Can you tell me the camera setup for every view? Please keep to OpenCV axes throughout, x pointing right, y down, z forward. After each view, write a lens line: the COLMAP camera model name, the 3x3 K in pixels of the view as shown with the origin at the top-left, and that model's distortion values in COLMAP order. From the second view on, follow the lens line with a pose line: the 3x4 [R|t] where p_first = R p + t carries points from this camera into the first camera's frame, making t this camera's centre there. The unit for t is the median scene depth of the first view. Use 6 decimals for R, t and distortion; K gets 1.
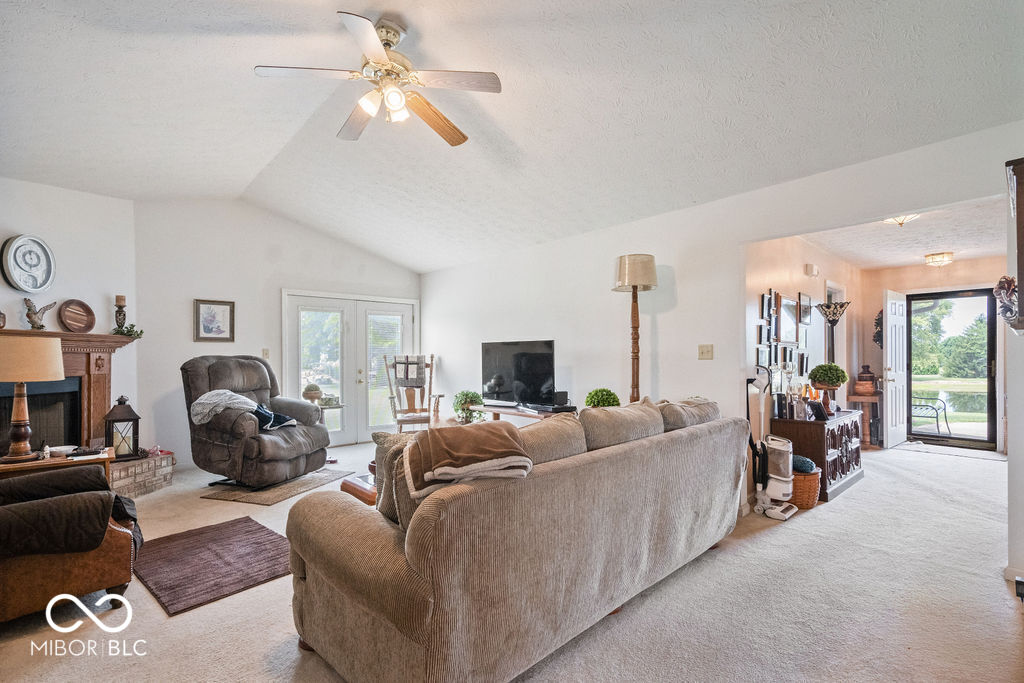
lens RADIAL K [[467.4, 0, 510.7], [0, 467.4, 347.0], [0, 0, 1]] dist [-0.000208, -0.000276]
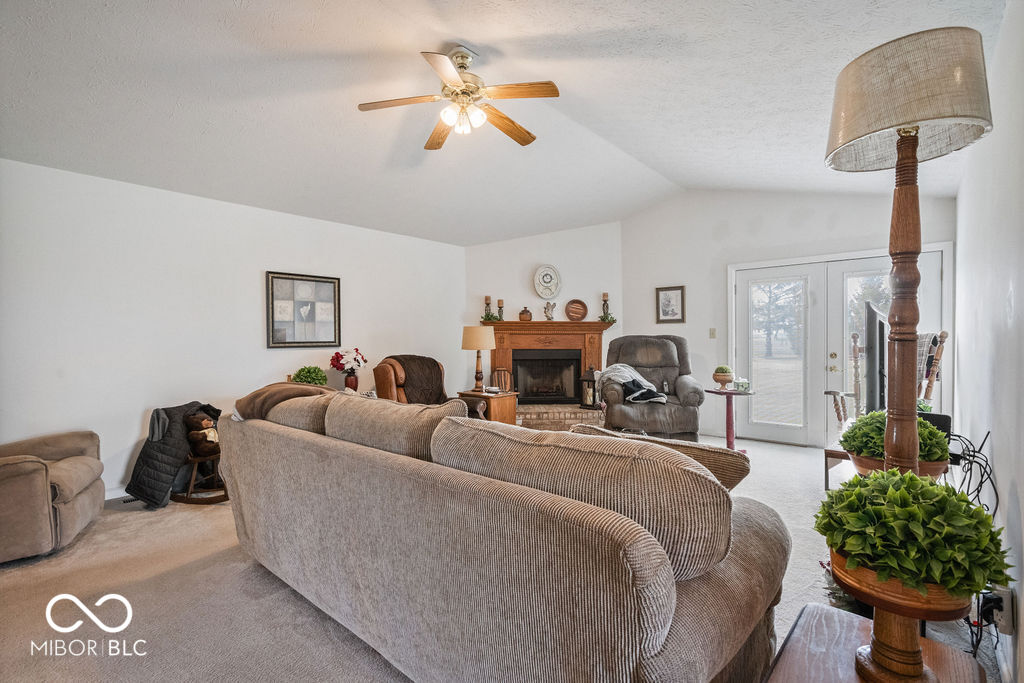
lens RADIAL K [[467.4, 0, 511.6], [0, 467.4, 346.2], [0, 0, 1]] dist [-0.000208, -0.000276]
pose [[0.101703, 0.019140, -0.994631, 0.530783], [0.022845, 0.999506, 0.021570, 0.013098], [0.994552, -0.024916, 0.101216, 0.575679]]
